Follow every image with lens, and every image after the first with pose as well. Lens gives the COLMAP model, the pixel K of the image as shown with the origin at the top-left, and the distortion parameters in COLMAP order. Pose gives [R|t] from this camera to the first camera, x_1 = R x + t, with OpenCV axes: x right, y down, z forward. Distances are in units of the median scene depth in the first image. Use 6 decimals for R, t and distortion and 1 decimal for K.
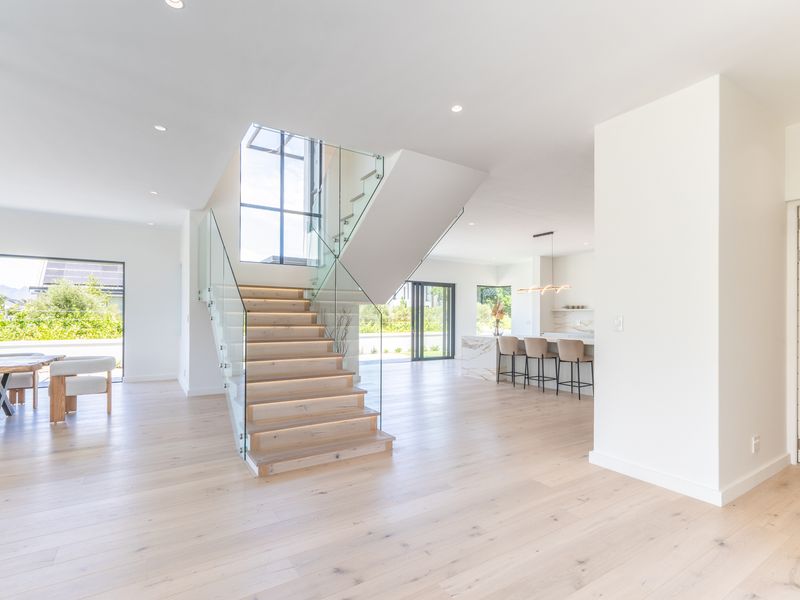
lens RADIAL K [[401.1, 0, 390.7], [0, 401.1, 314.7], [0, 0, 1]] dist [0.029652, 0.000090]
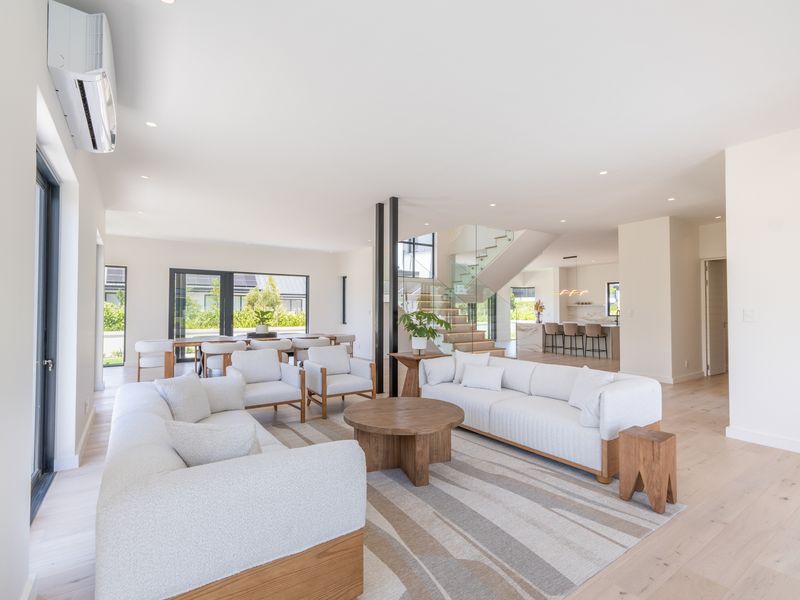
lens RADIAL K [[390.5, 0, 404.1], [0, 390.5, 302.5], [0, 0, 1]] dist [0.002742, 0.000140]
pose [[0.998341, -0.003922, 0.057441, -0.399805], [0.004858, 0.999858, -0.016166, -0.003699], [-0.057369, 0.016419, 0.998218, -0.532311]]
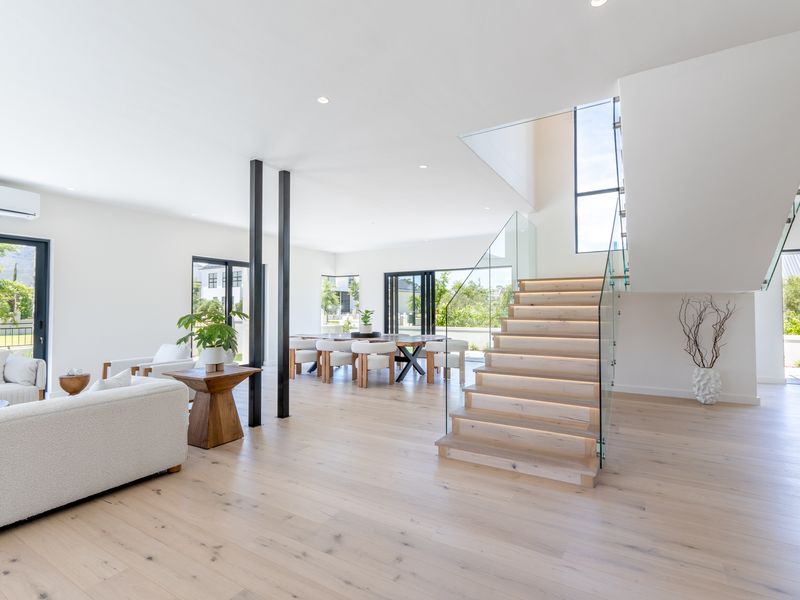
lens RADIAL K [[390.5, 0, 404.1], [0, 390.5, 302.5], [0, 0, 1]] dist [0.002742, 0.000140]
pose [[0.456141, -0.020314, -0.889676, 0.252378], [0.008435, 0.999793, -0.018504, 0.000827], [0.889868, 0.000936, 0.456218, 0.181482]]
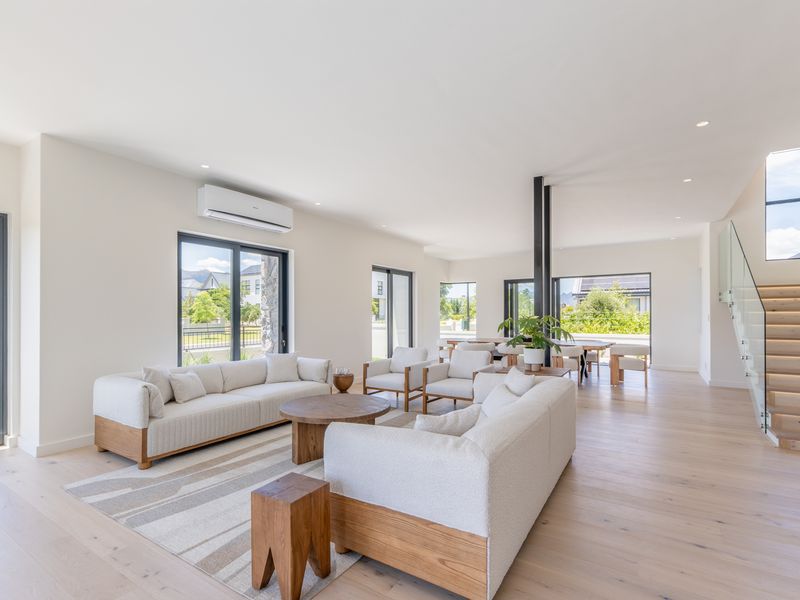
lens RADIAL K [[390.0, 0, 401.0], [0, 390.0, 315.0], [0, 0, 1]] dist [0.002103, -0.000290]
pose [[0.429095, -0.006304, -0.903237, 0.107124], [0.008016, 0.999963, -0.003171, -0.000930], [0.903224, -0.005880, 0.429129, -0.227318]]
